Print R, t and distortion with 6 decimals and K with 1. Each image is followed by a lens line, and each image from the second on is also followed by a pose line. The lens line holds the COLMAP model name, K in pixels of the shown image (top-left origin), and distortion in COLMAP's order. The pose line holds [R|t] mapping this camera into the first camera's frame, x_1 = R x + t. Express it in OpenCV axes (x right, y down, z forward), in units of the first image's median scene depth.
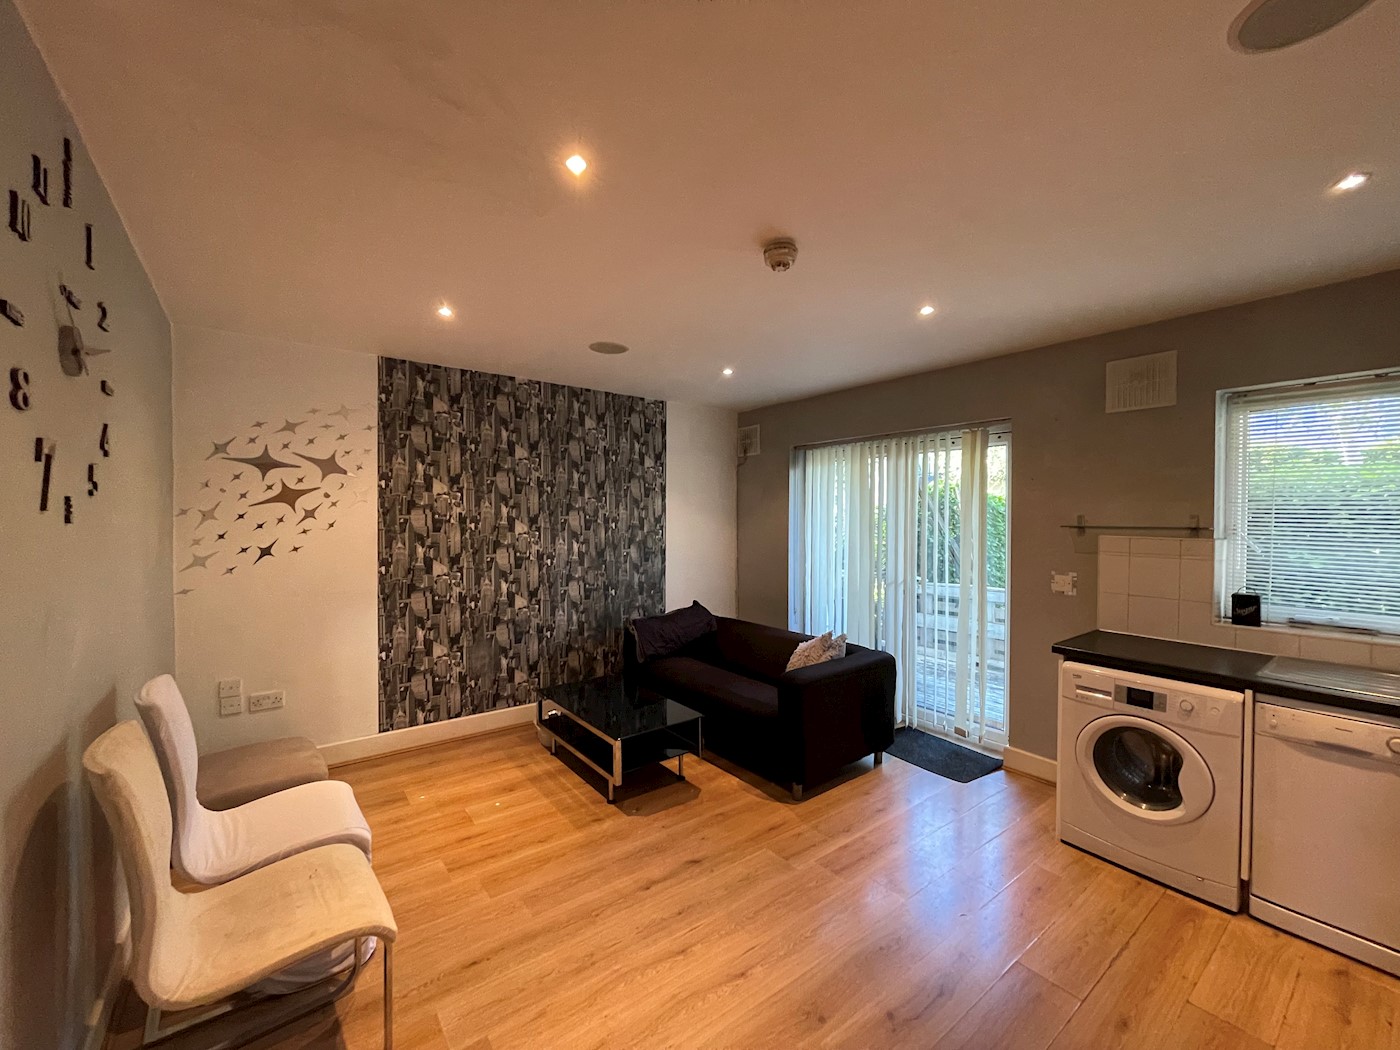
lens RADIAL K [[566.3, 0, 703.4], [0, 566.3, 526.8], [0, 0, 1]] dist [0.001324, 0.000388]
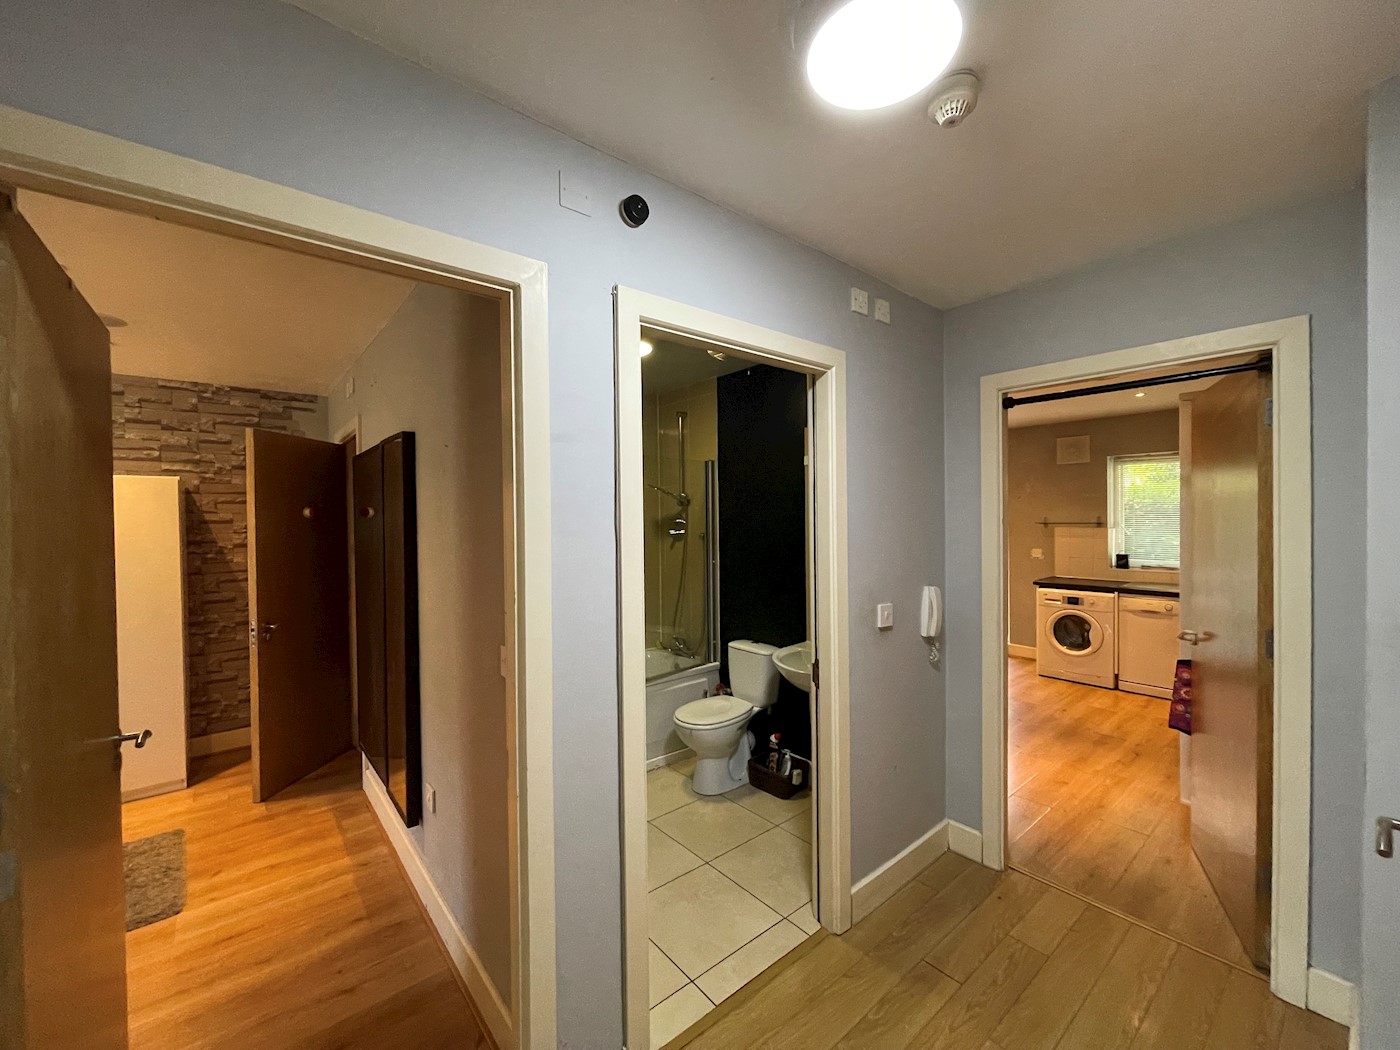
lens RADIAL K [[574.3, 0, 704.5], [0, 574.3, 525.6], [0, 0, 1]] dist [-0.001981, 0.000005]
pose [[0.998642, -0.018642, 0.048639, -0.730173], [0.018830, 0.999817, -0.003415, -0.008559], [-0.048567, 0.004327, 0.998811, -1.109988]]
